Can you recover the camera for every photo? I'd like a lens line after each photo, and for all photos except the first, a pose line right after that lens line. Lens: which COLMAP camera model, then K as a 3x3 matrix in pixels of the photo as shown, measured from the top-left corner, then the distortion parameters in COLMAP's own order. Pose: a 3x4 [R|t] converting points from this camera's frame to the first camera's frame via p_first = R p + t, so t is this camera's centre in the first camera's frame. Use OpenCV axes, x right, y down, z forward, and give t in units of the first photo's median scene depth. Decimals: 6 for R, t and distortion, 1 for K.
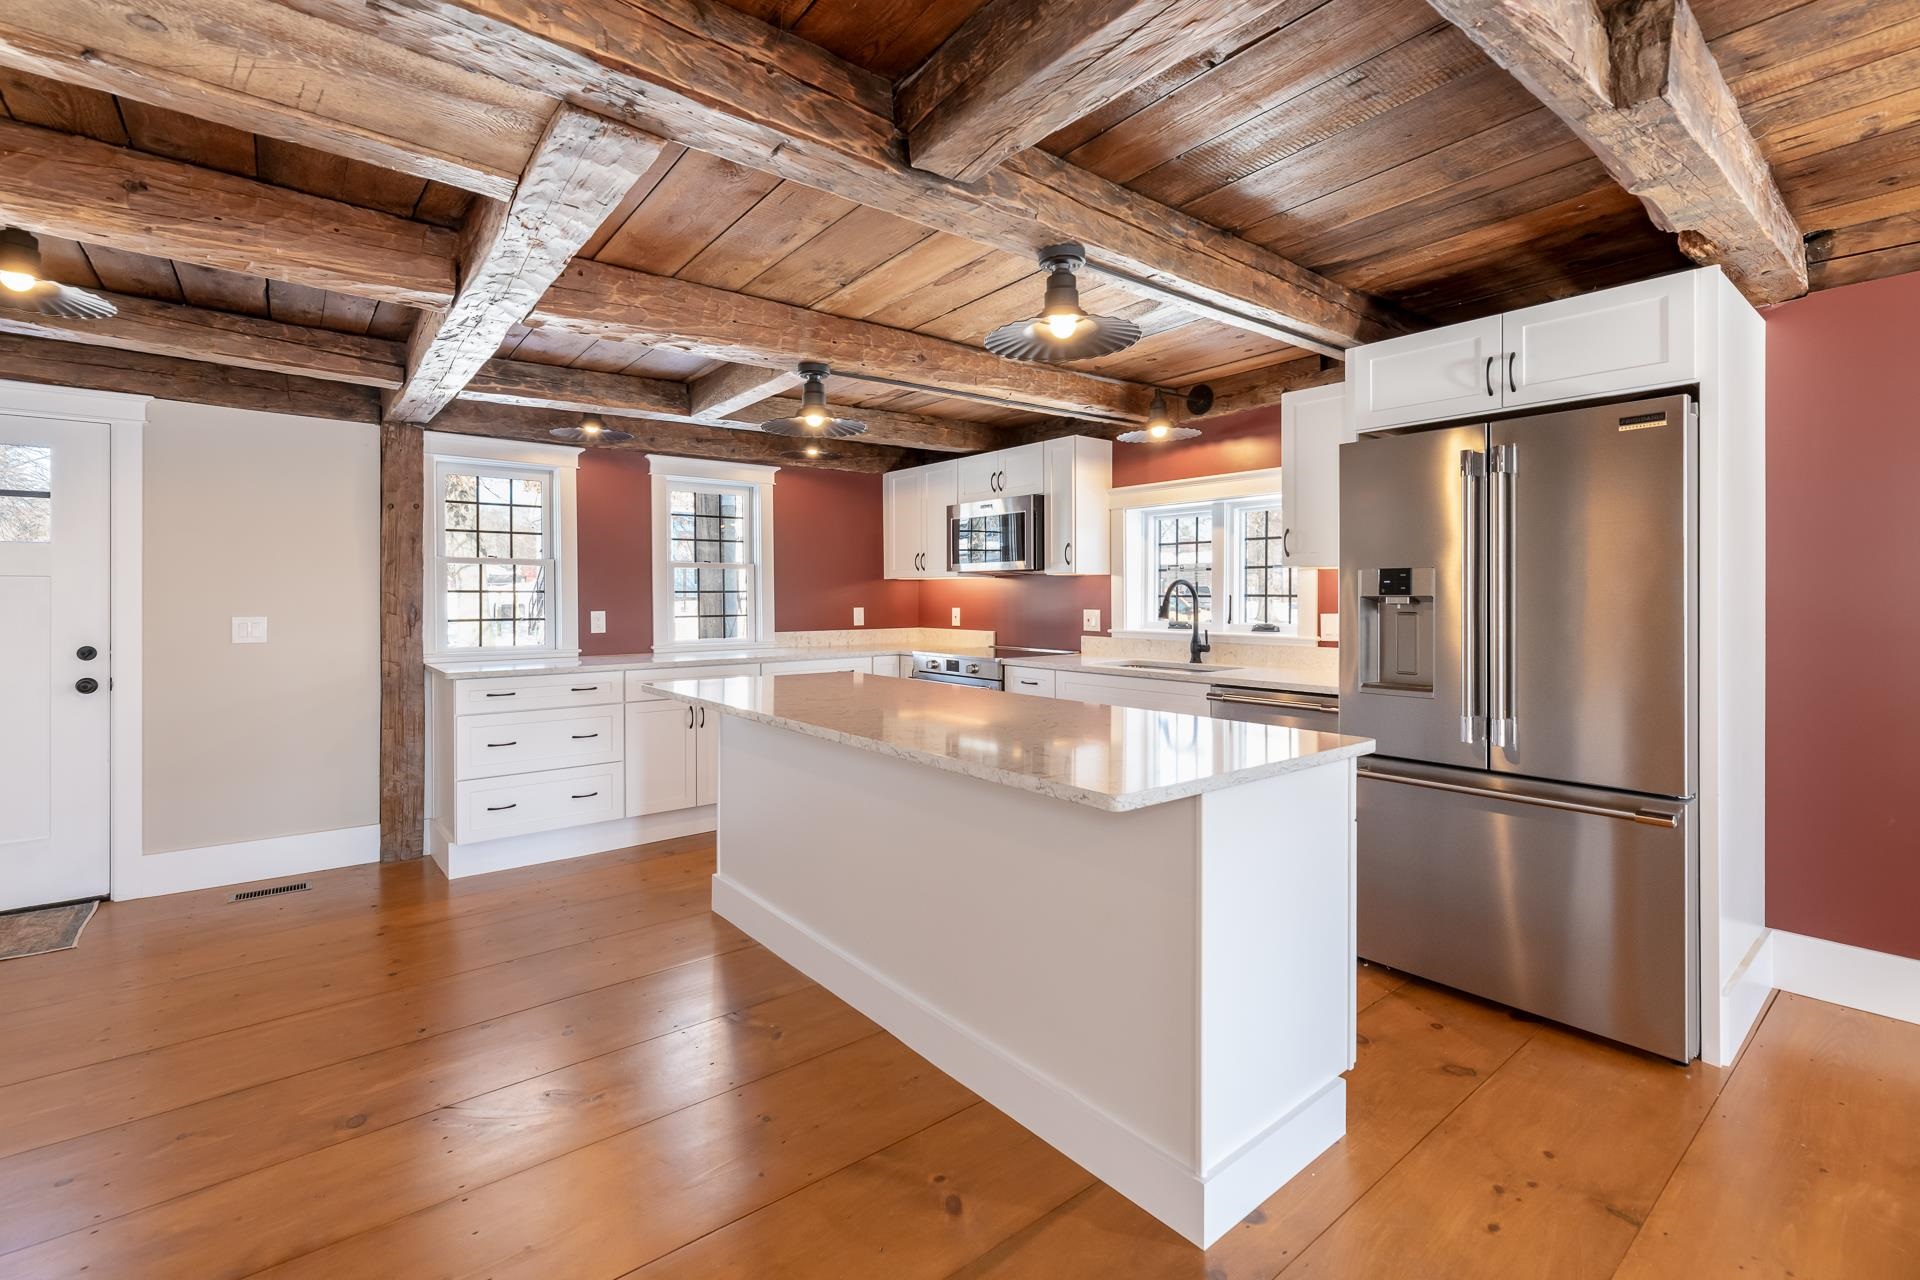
lens RADIAL K [[847.9, 0, 932.0], [0, 847.9, 596.7], [0, 0, 1]] dist [-0.002522, -0.000253]
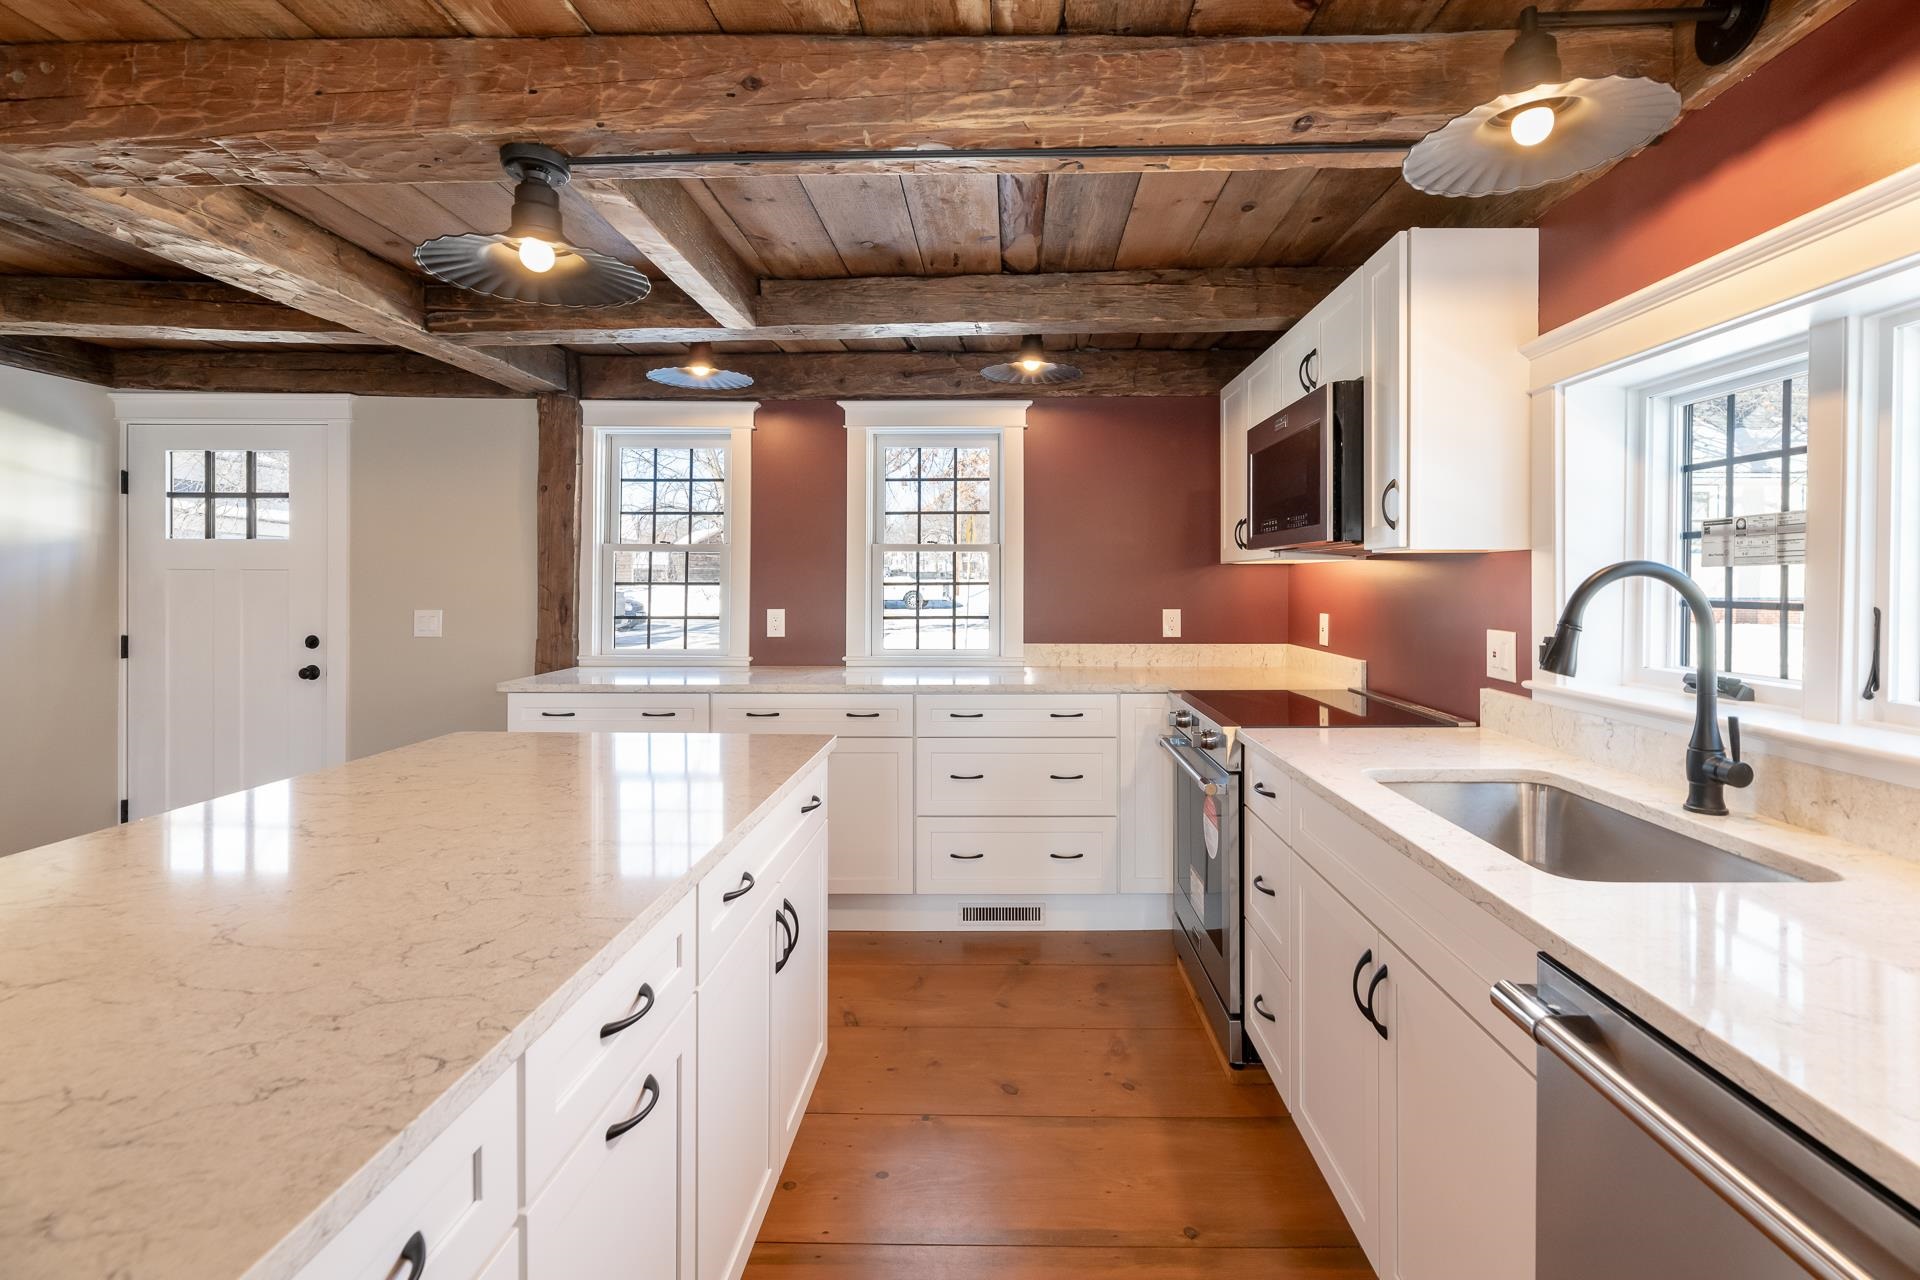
lens RADIAL K [[878.5, 0, 1004.4], [0, 878.5, 582.0], [0, 0, 1]] dist [-0.003918, -0.000090]
pose [[0.786692, 0.003515, -0.617335, 0.300090], [-0.003519, 0.999993, 0.001209, -0.010624], [0.617335, 0.001221, 0.786699, 0.549466]]
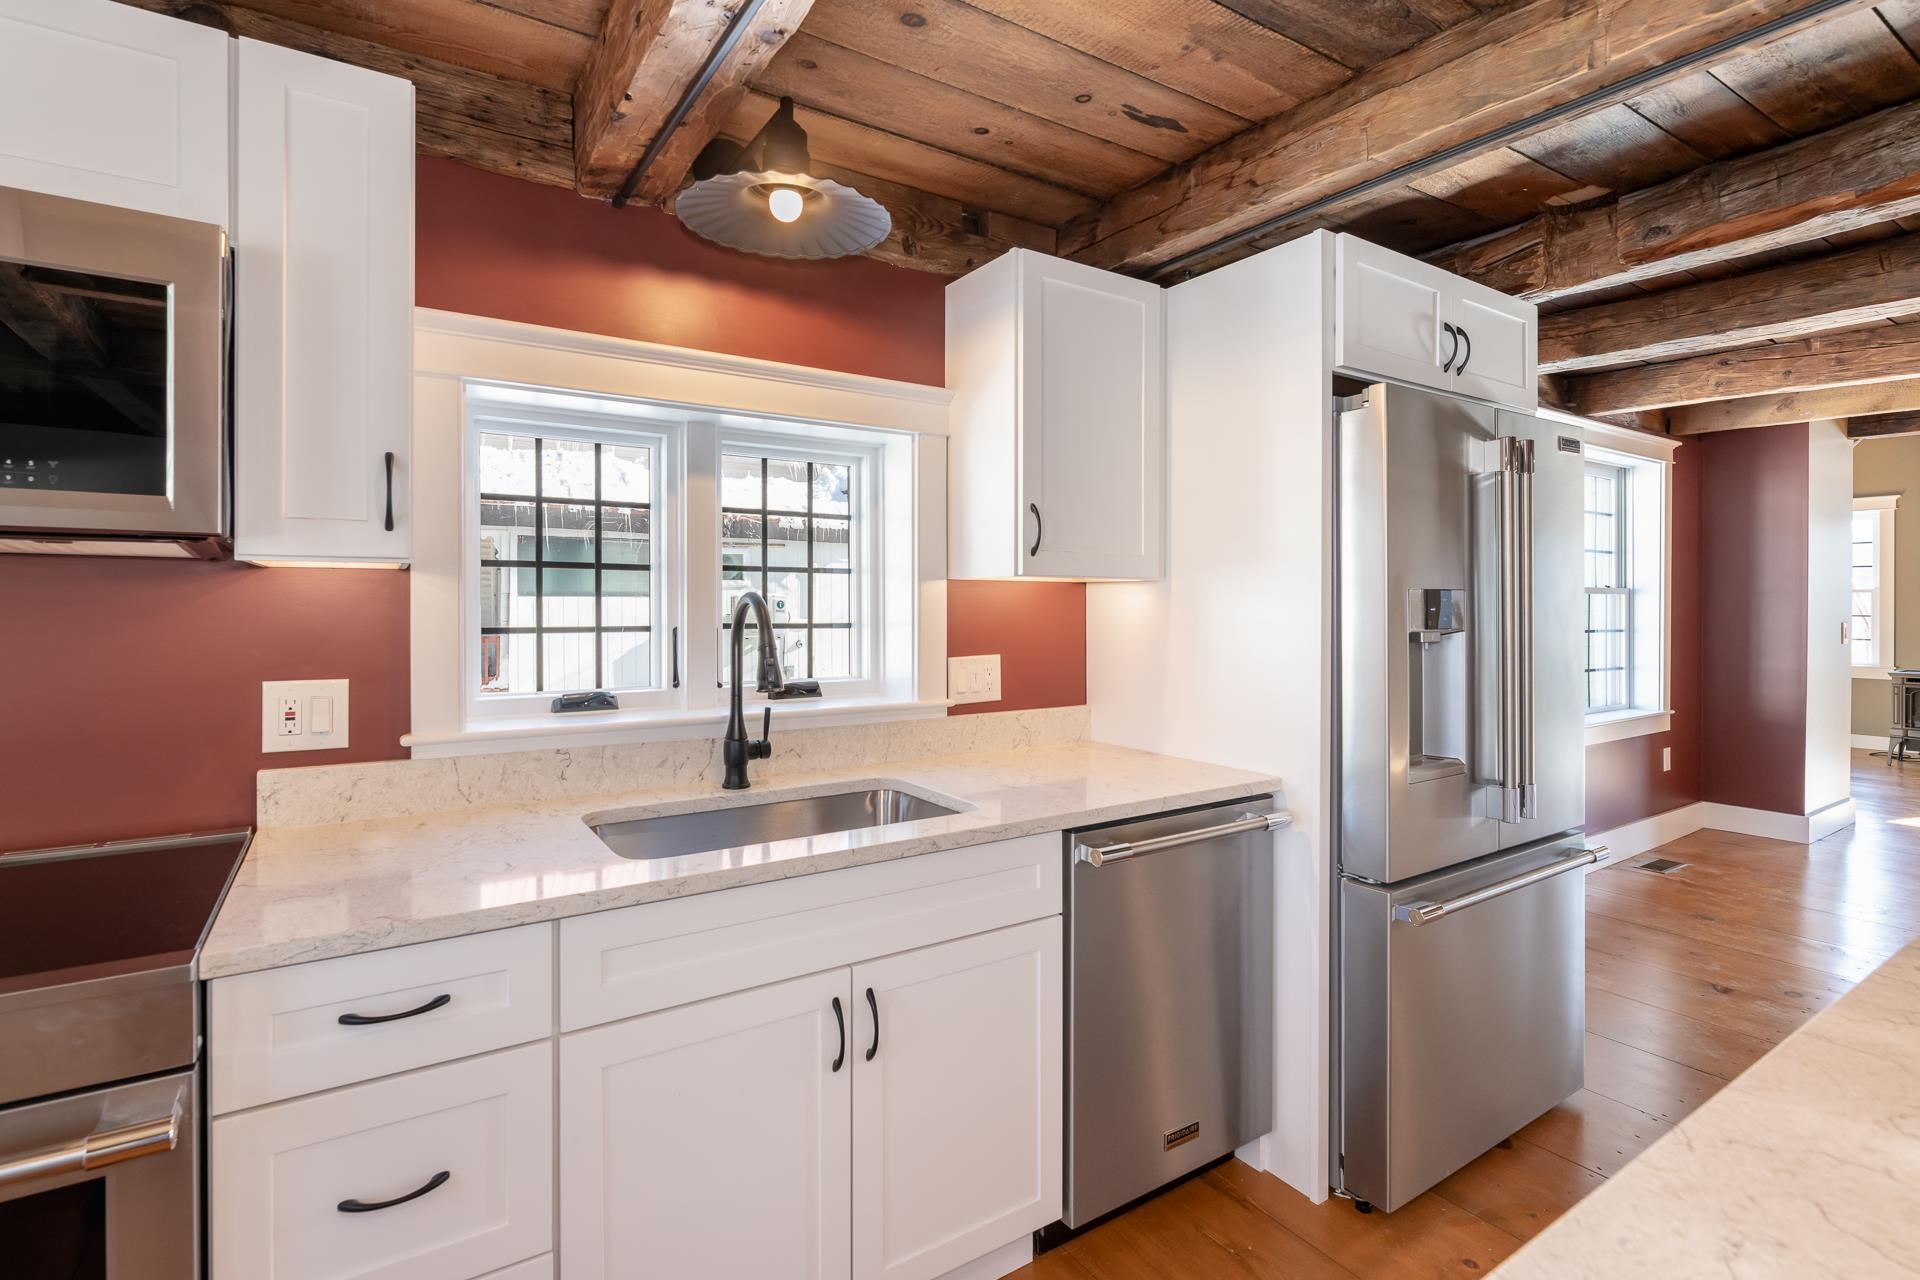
lens RADIAL K [[905.4, 0, 936.1], [0, 905.4, 604.9], [0, 0, 1]] dist [-0.000763, 0.000011]
pose [[0.093204, 0.000516, 0.995647, -0.130332], [0.000151, 1.000000, -0.000532, -0.013288], [-0.995647, 0.000199, 0.093204, 0.837887]]
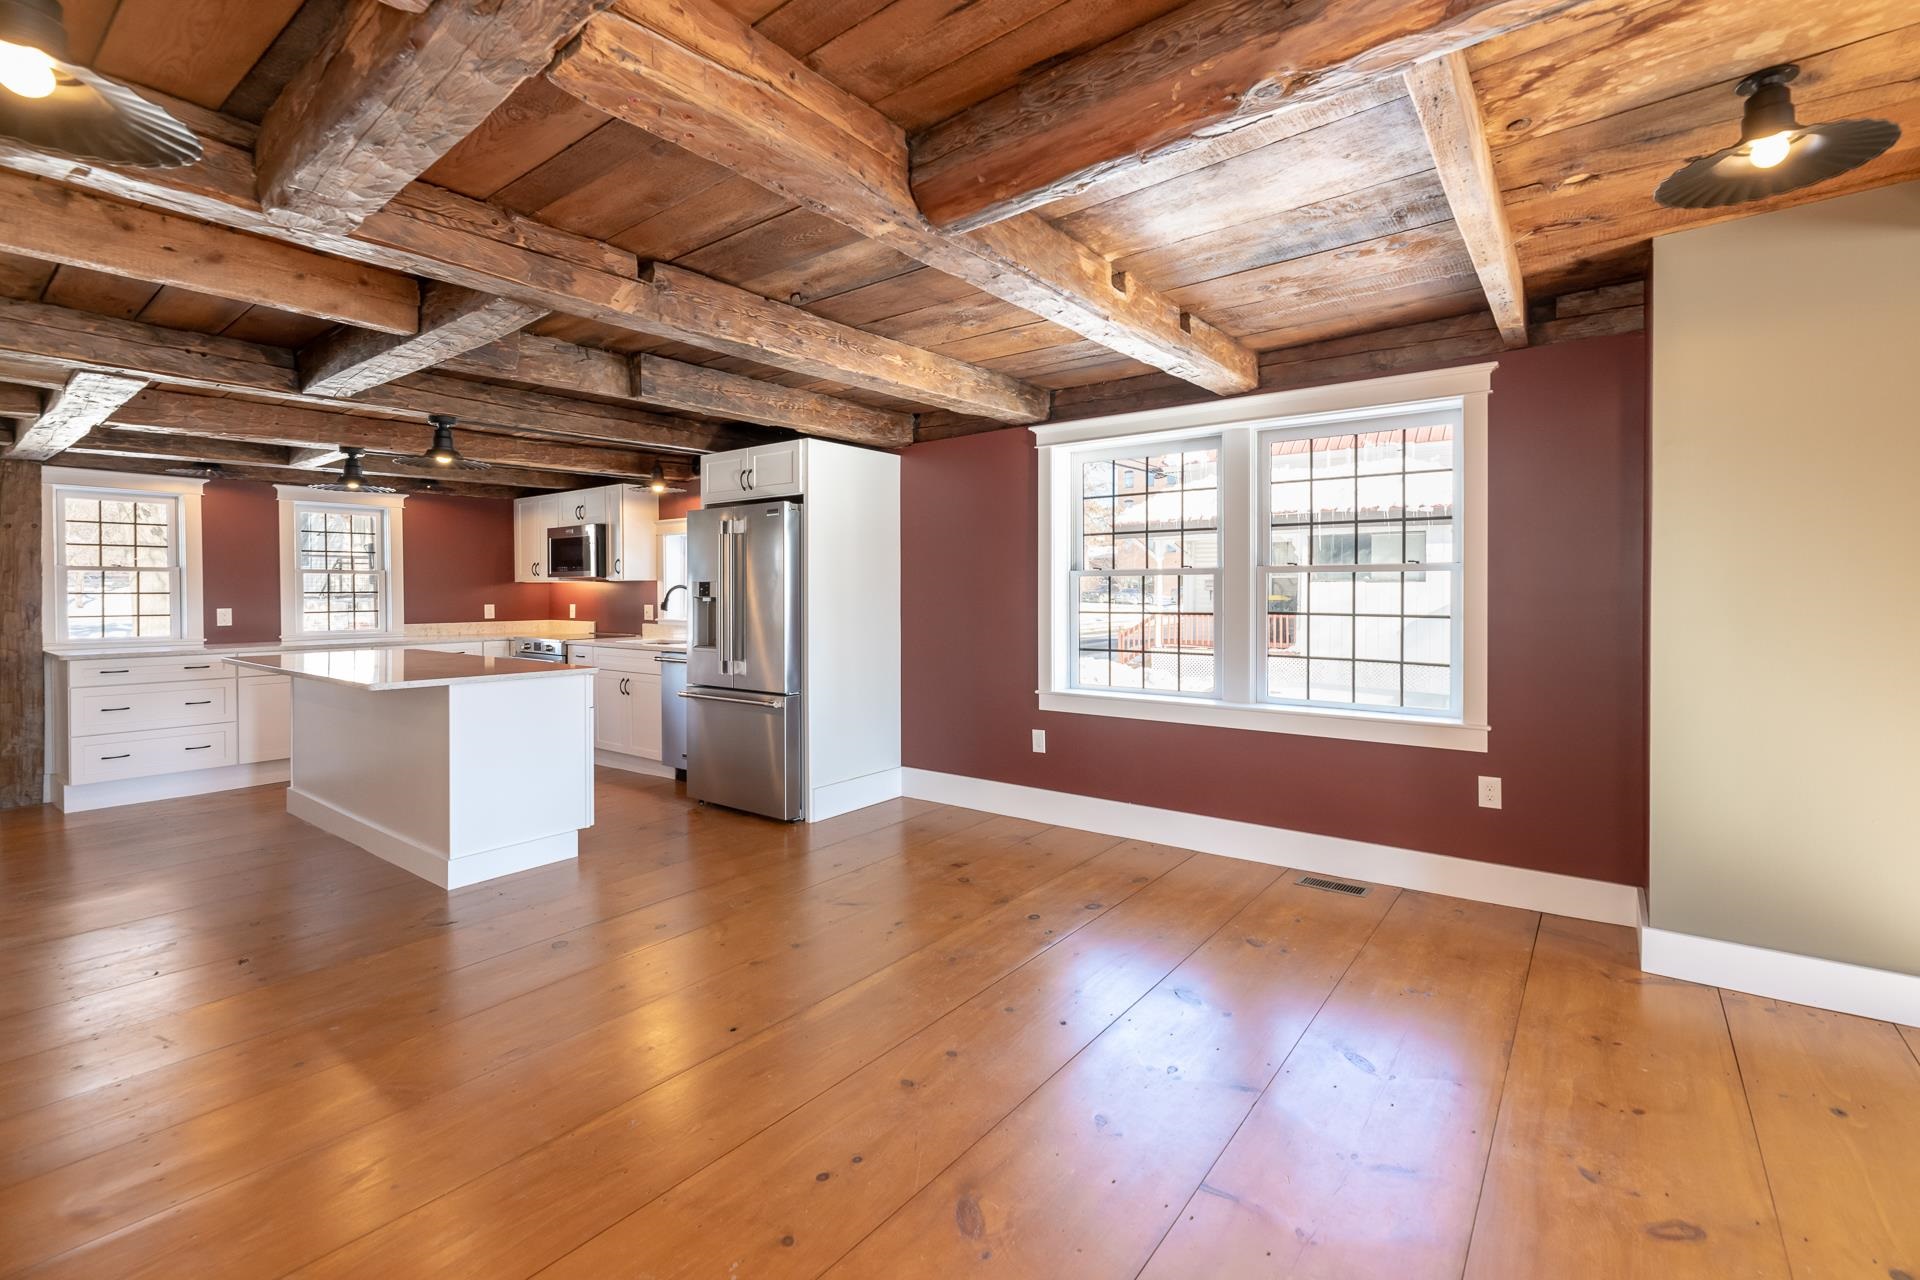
lens RADIAL K [[835.8, 0, 1006.1], [0, 835.8, 595.6], [0, 0, 1]] dist [-0.002310, 0.000124]
pose [[0.960522, -0.002284, 0.278194, 0.422541], [0.001298, 0.999992, 0.003727, -0.005628], [-0.278200, -0.003219, 0.960518, -0.576984]]
